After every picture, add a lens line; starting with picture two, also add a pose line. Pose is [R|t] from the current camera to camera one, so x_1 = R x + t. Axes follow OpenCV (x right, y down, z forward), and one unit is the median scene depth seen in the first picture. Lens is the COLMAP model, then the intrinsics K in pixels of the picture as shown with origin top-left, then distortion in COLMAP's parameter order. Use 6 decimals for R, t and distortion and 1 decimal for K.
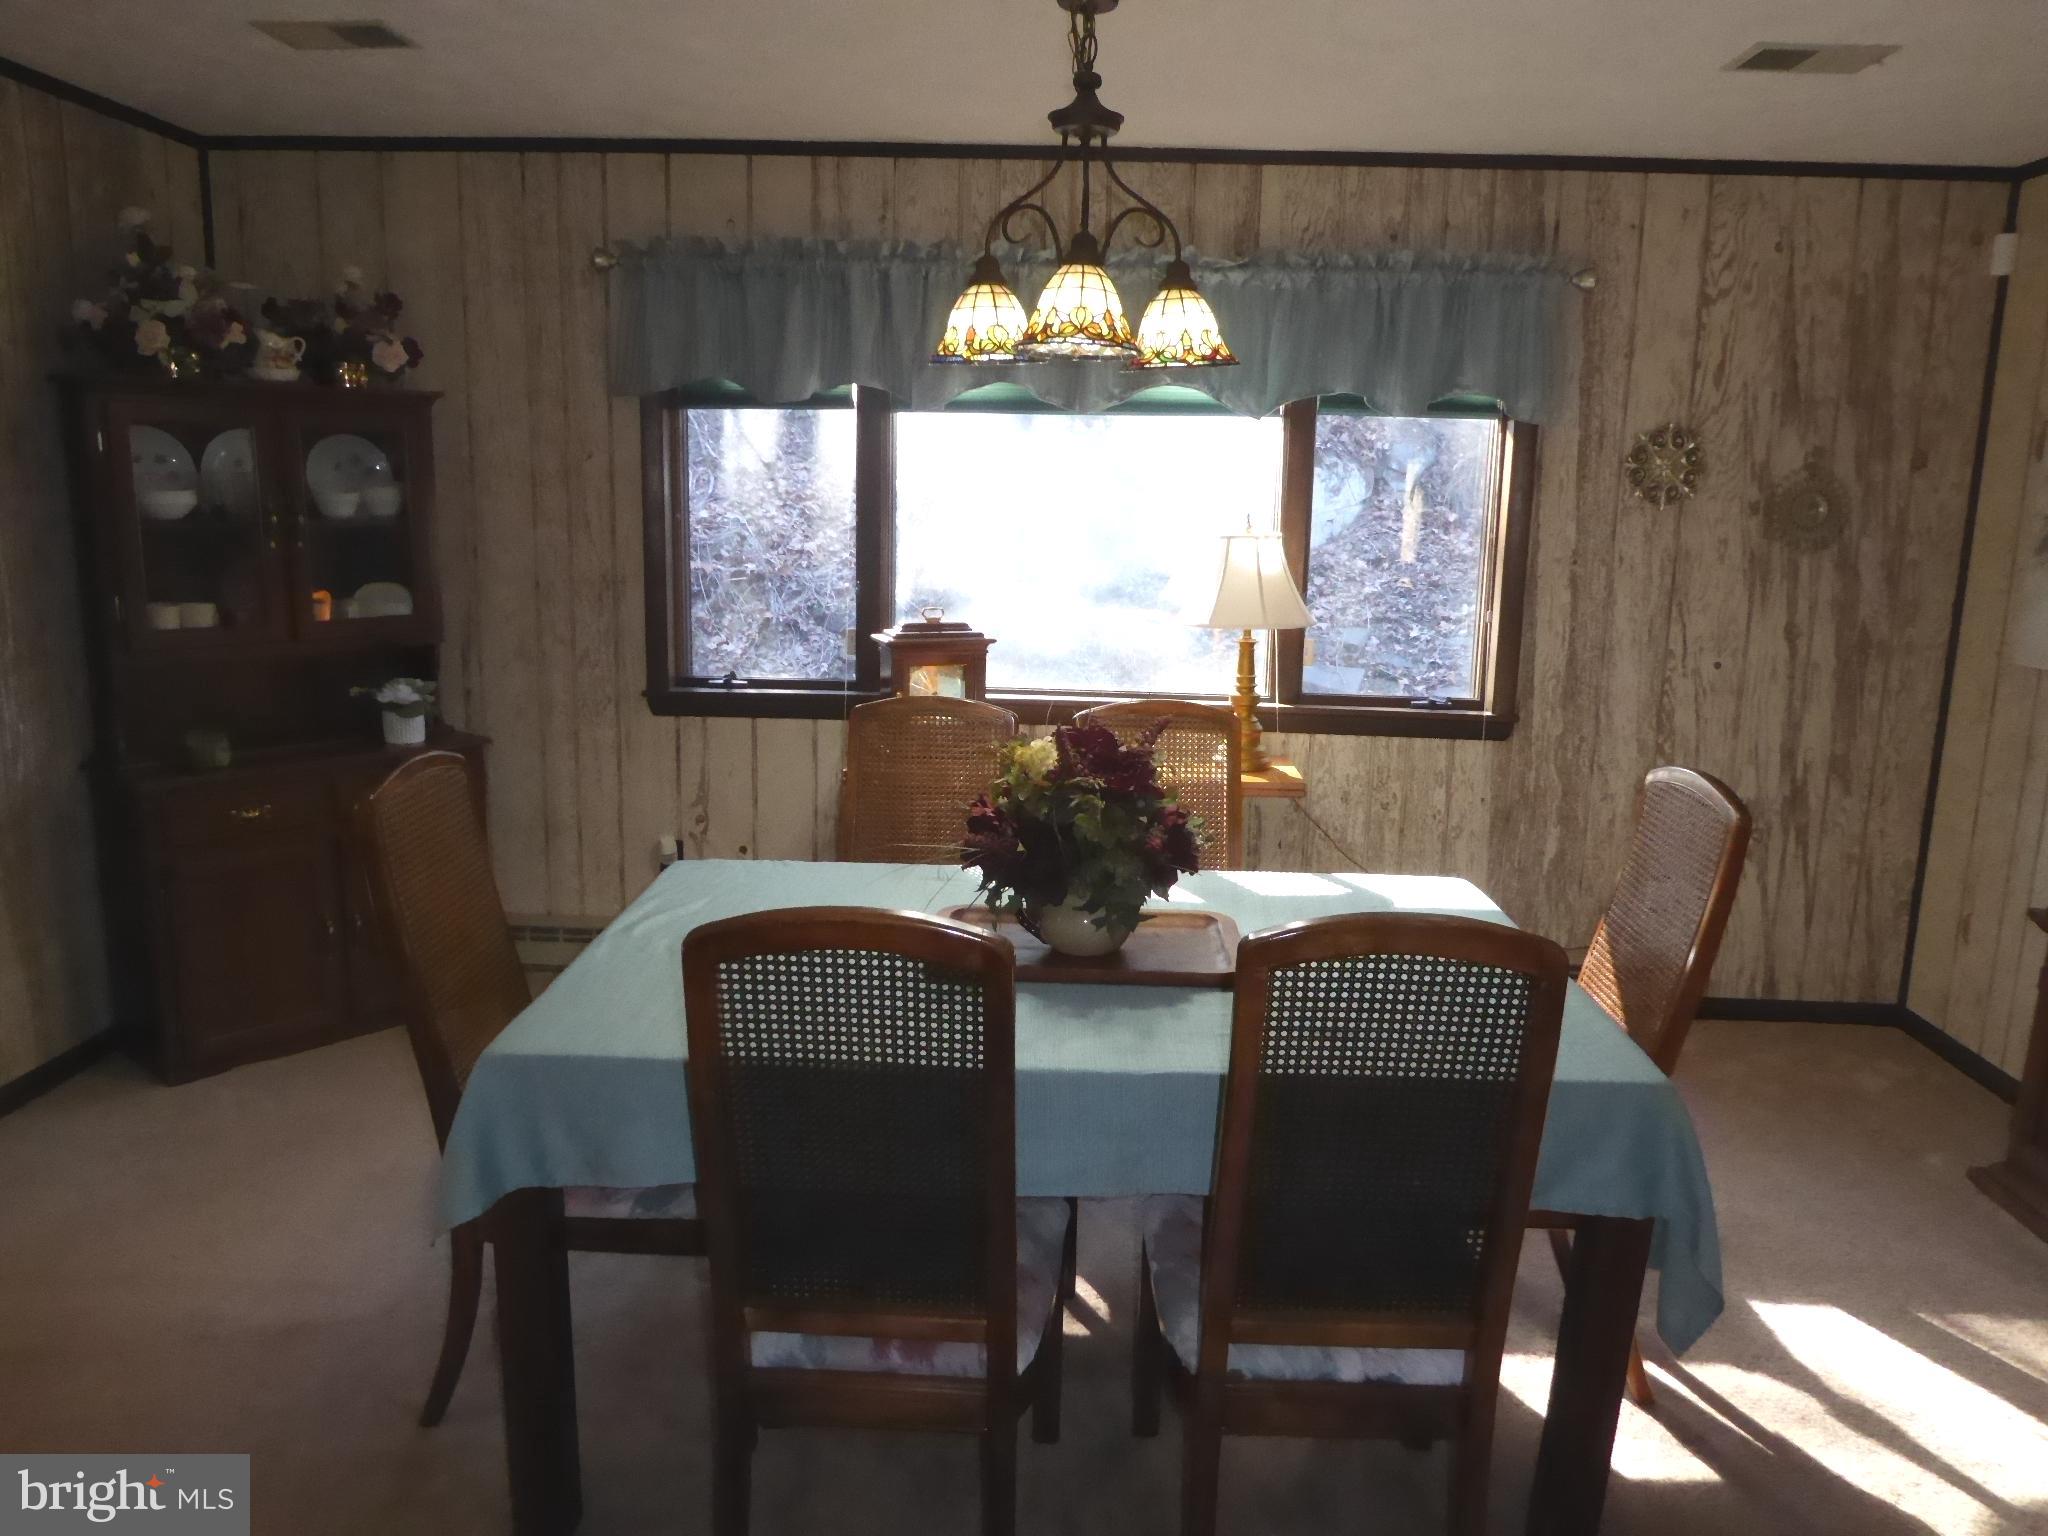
lens RADIAL K [[1463.1, 0, 1016.4], [0, 1463.1, 782.6], [0, 0, 1]] dist [-0.038750, 0.013427]
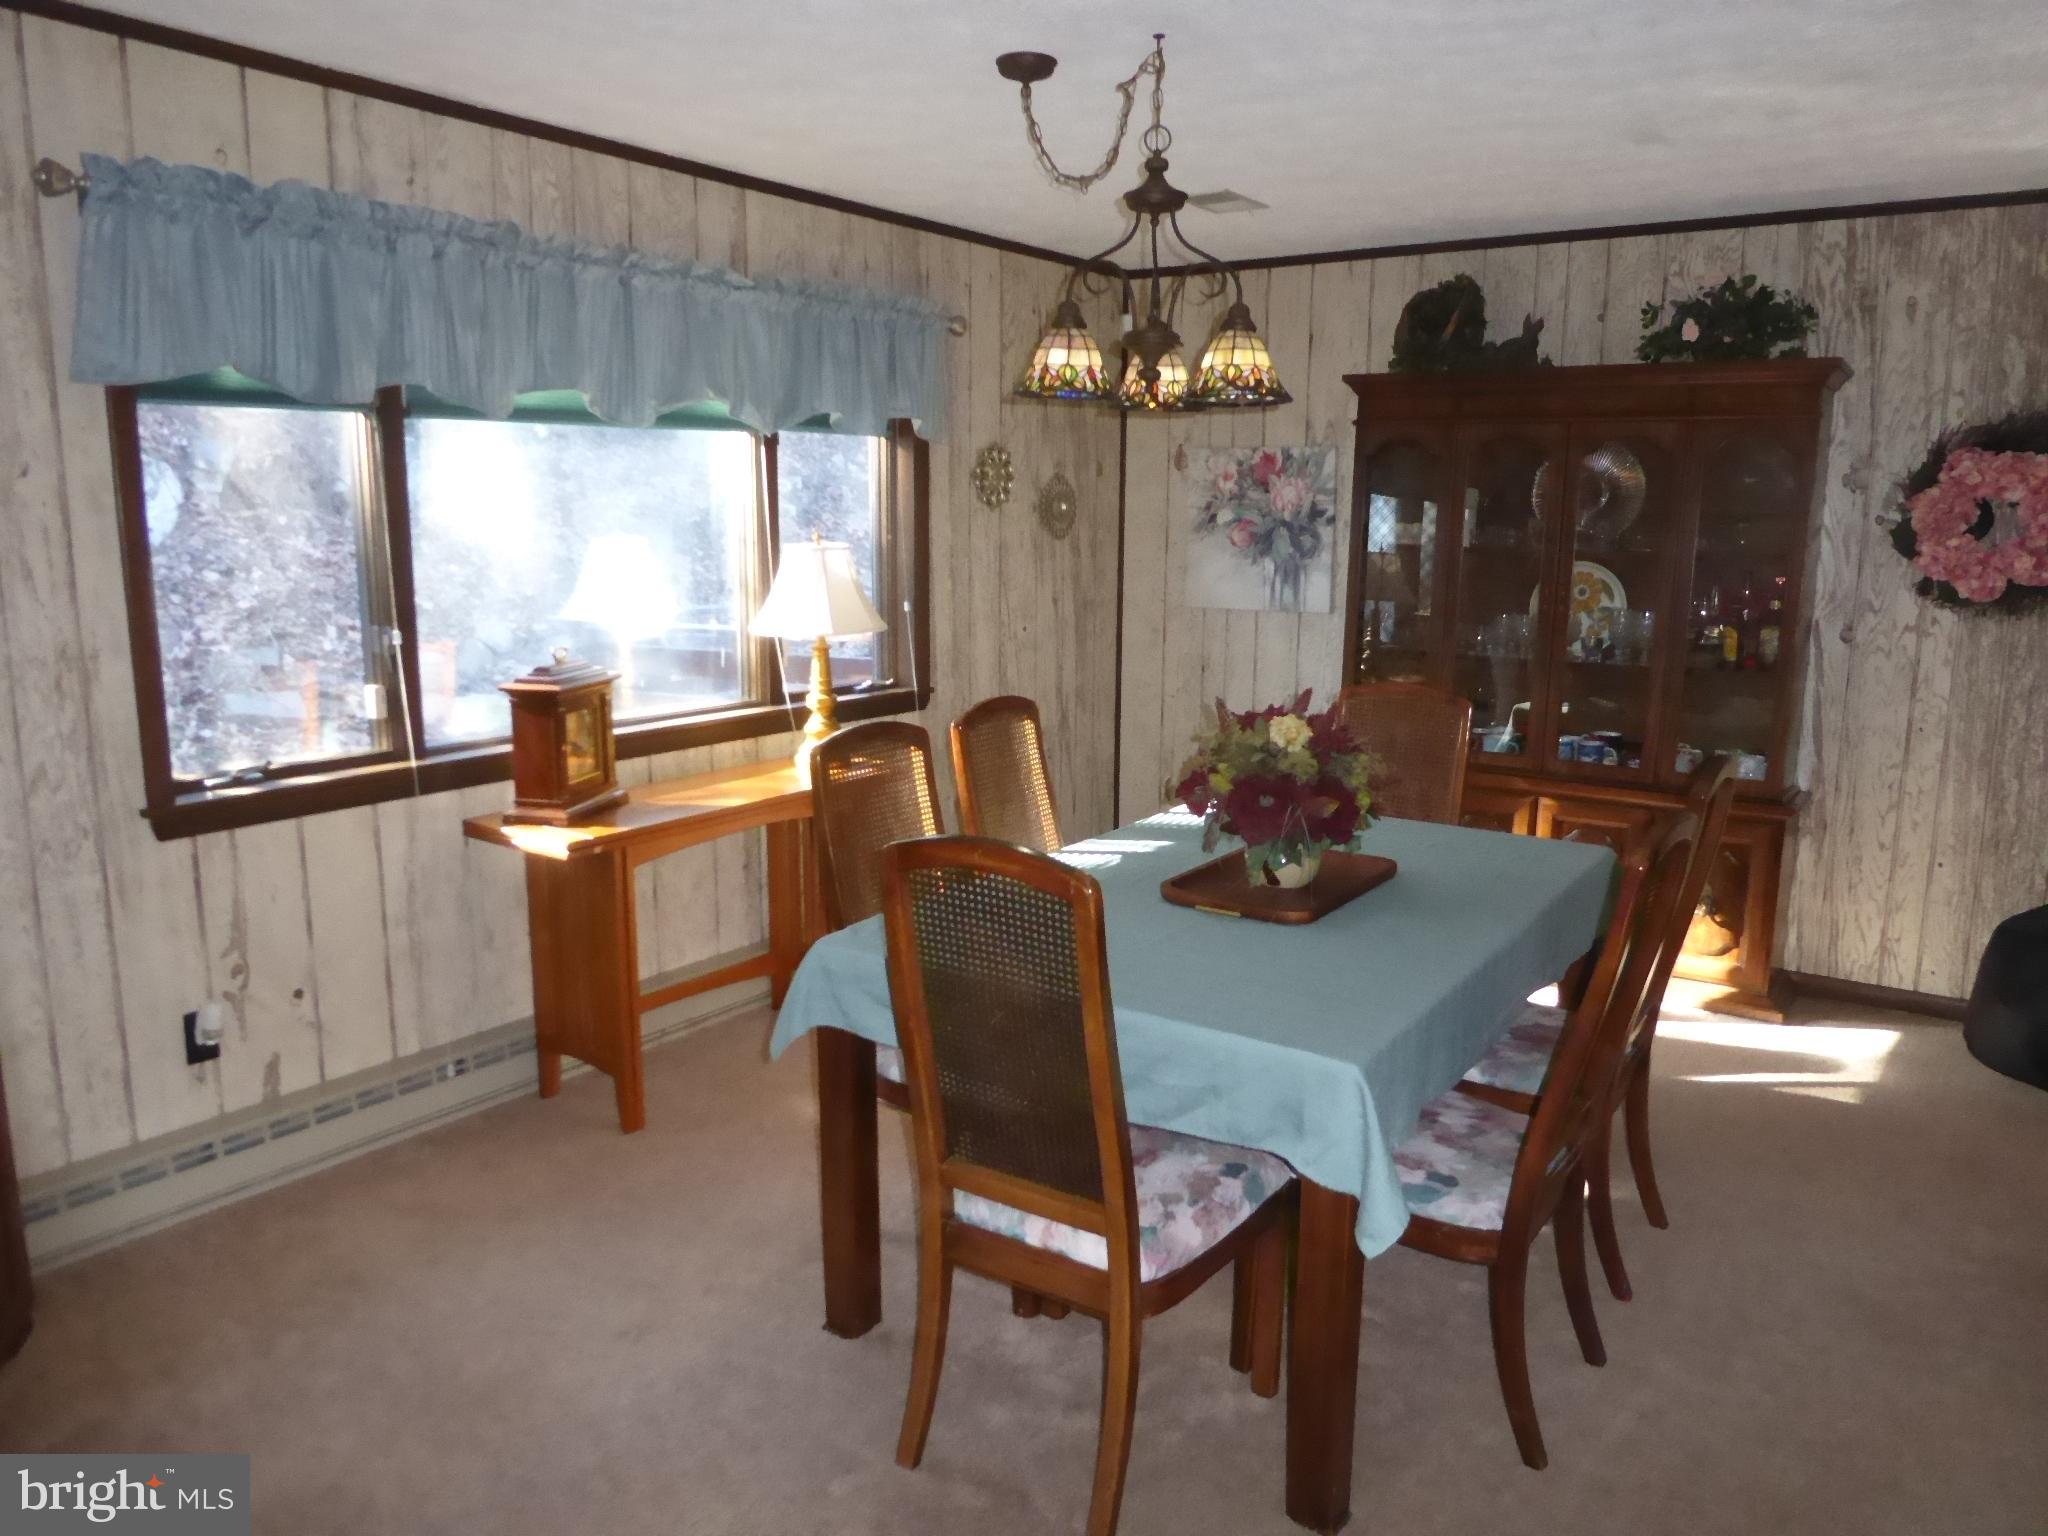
lens RADIAL K [[1463.1, 0, 1026.4], [0, 1463.1, 765.2], [0, 0, 1]] dist [-0.038750, 0.013427]
pose [[0.539305, -0.167882, 0.825206, -0.626732], [0.166997, 0.981786, 0.090598, -0.080493], [-0.825386, 0.088947, 0.557518, 0.286990]]
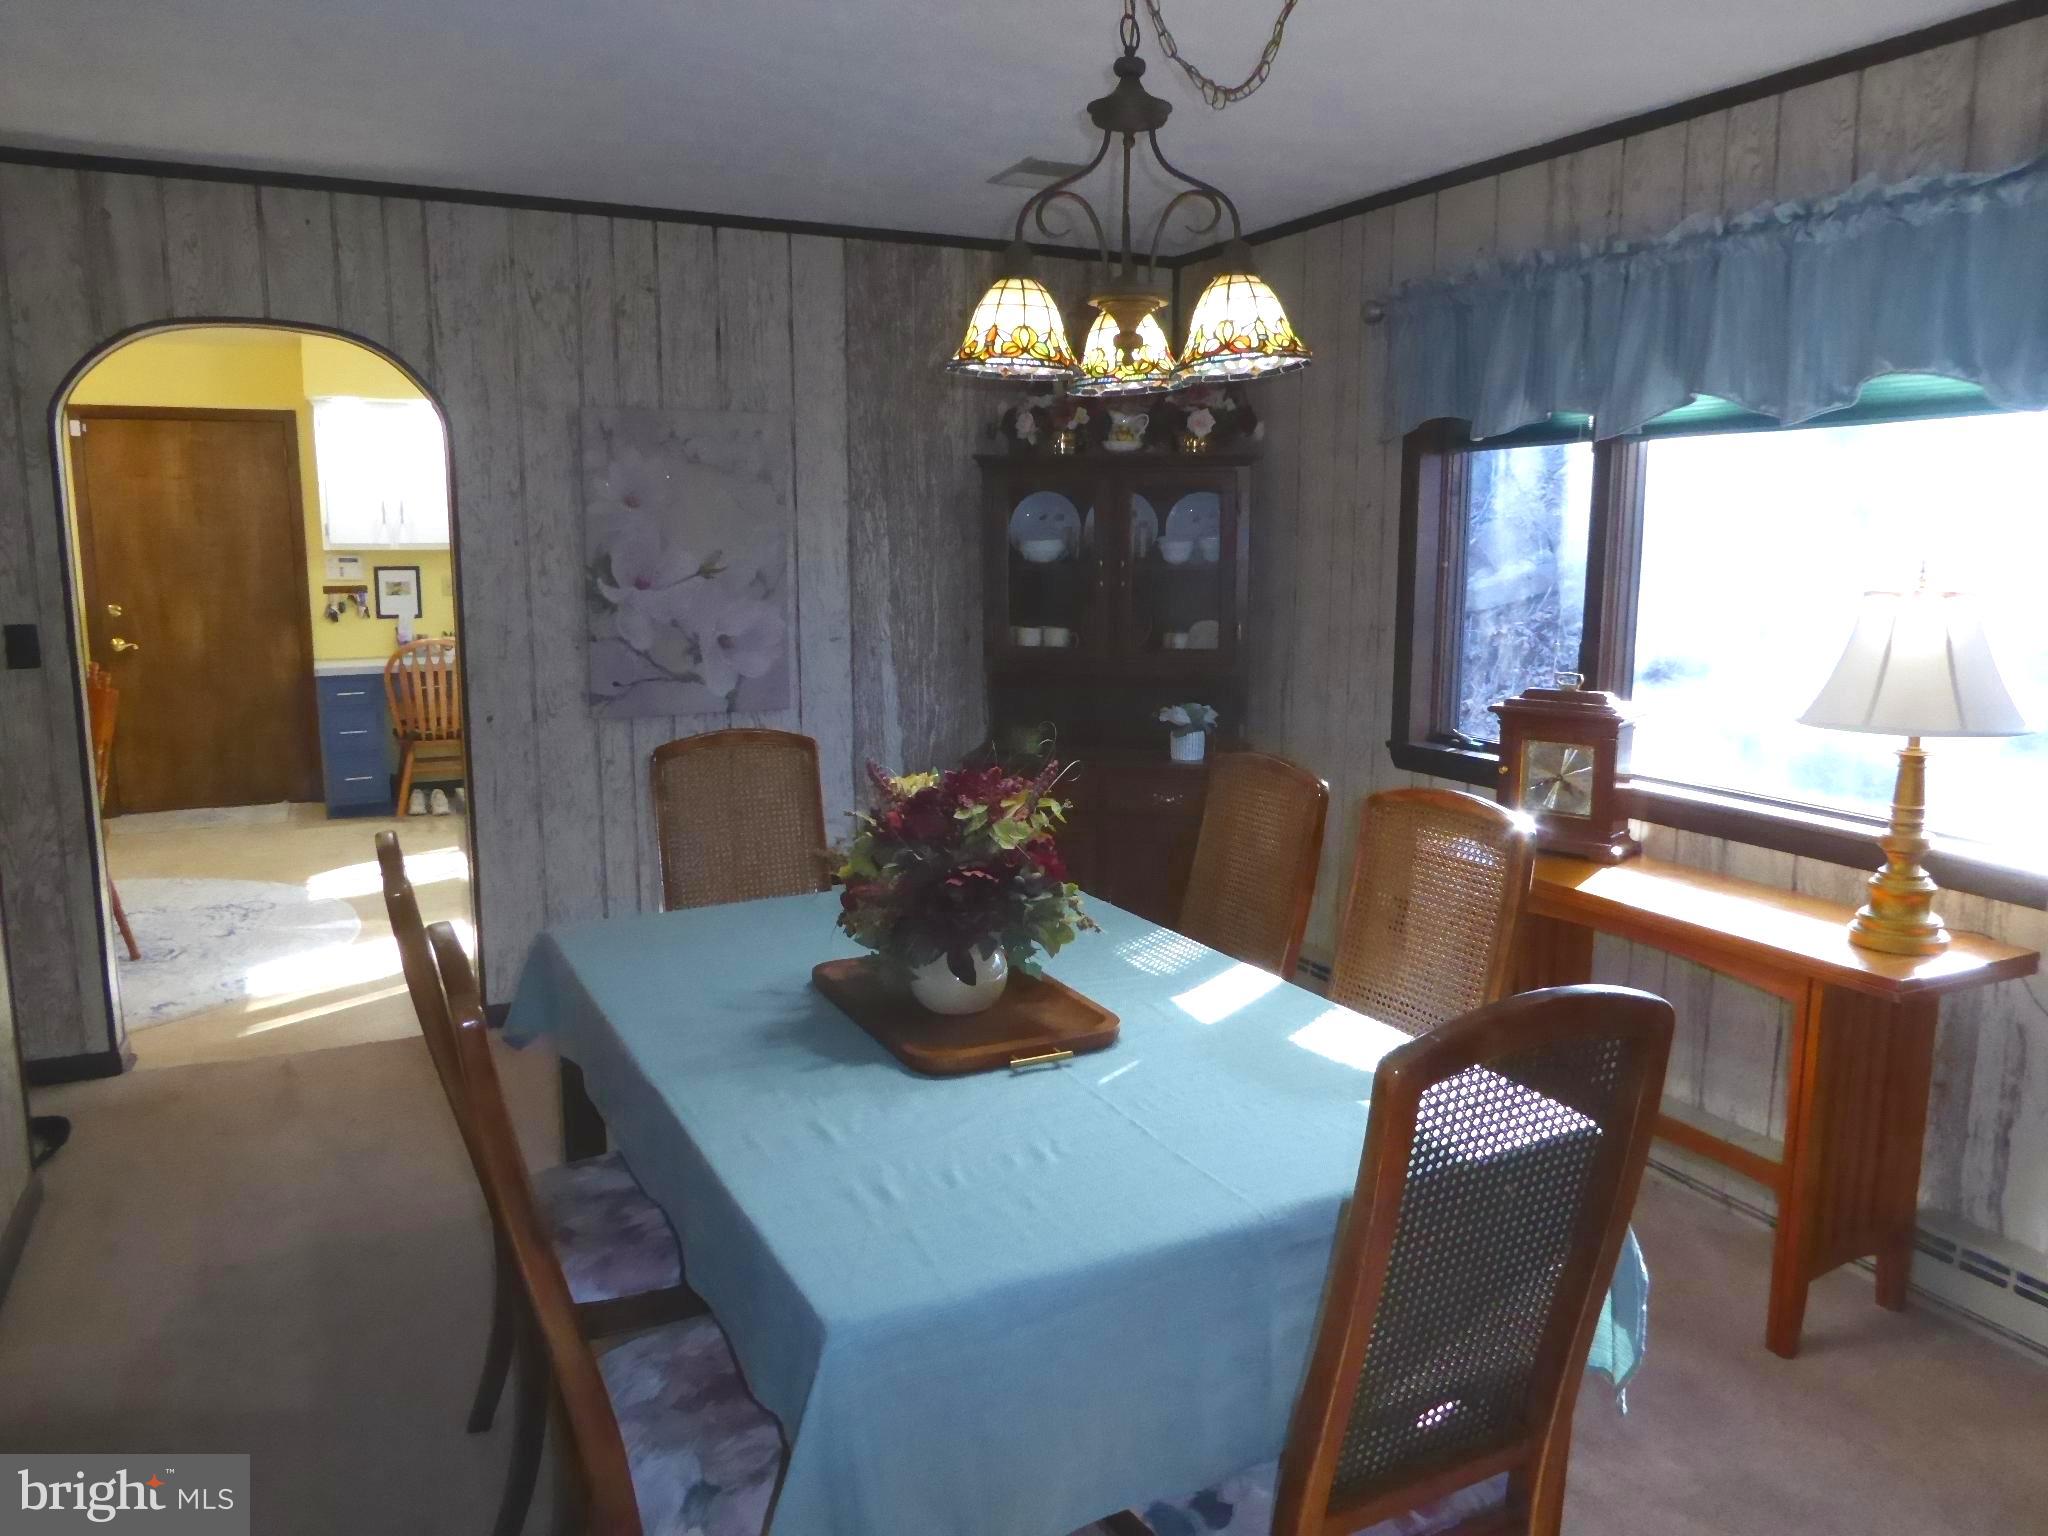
lens RADIAL K [[1463.1, 0, 1034.2], [0, 1463.1, 763.2], [0, 0, 1]] dist [-0.038750, 0.013427]
pose [[0.473495, 0.116646, -0.873039, 0.517283], [-0.167893, 0.984971, 0.040545, -0.051004], [0.864647, 0.127379, 0.485963, 0.340752]]
